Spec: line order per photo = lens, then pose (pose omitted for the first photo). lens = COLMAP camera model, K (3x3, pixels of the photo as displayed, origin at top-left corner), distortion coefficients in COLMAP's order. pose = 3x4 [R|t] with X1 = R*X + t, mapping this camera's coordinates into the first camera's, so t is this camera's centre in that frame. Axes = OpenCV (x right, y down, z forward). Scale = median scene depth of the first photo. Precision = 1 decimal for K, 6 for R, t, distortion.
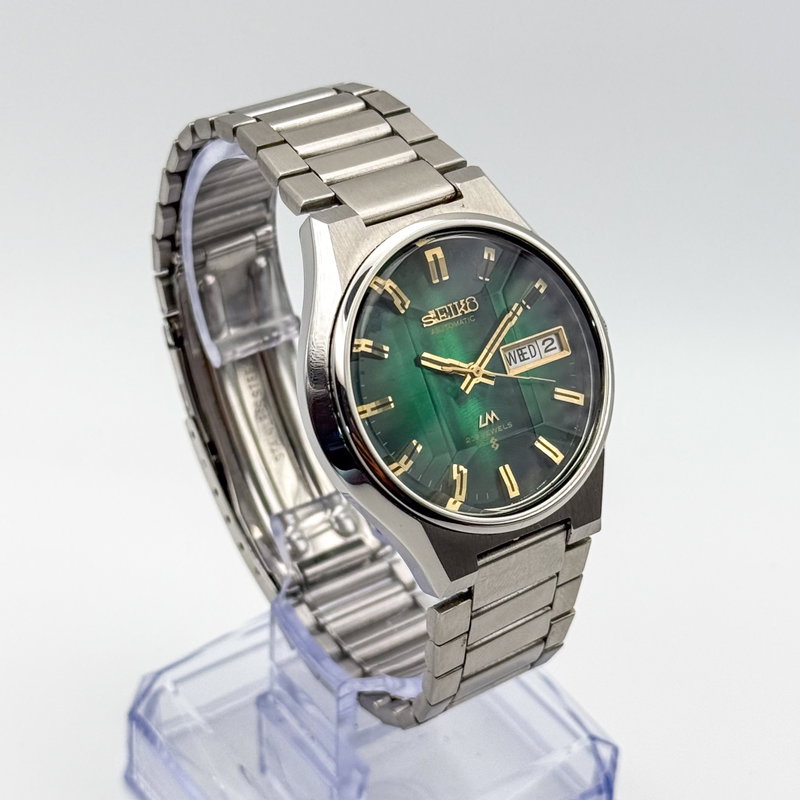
lens RADIAL K [[2069.6, 0, 400.0], [0, 2069.6, 400.0], [0, 0, 1]] dist [0.131656, -0.560572]
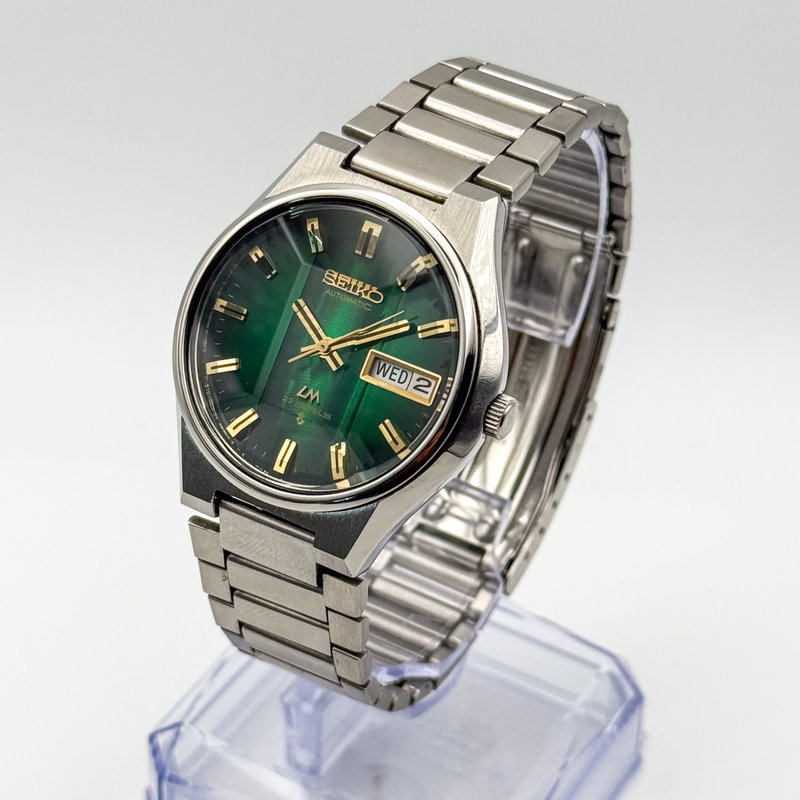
lens RADIAL K [[2069.6, 0, 400.0], [0, 2069.6, 400.0], [0, 0, 1]] dist [0.131656, -0.560572]
pose [[0.463210, 0.542628, -0.700708, 0.701129], [-0.560026, 0.792001, 0.243114, -0.234368], [0.686882, 0.279802, 0.670749, 0.351226]]
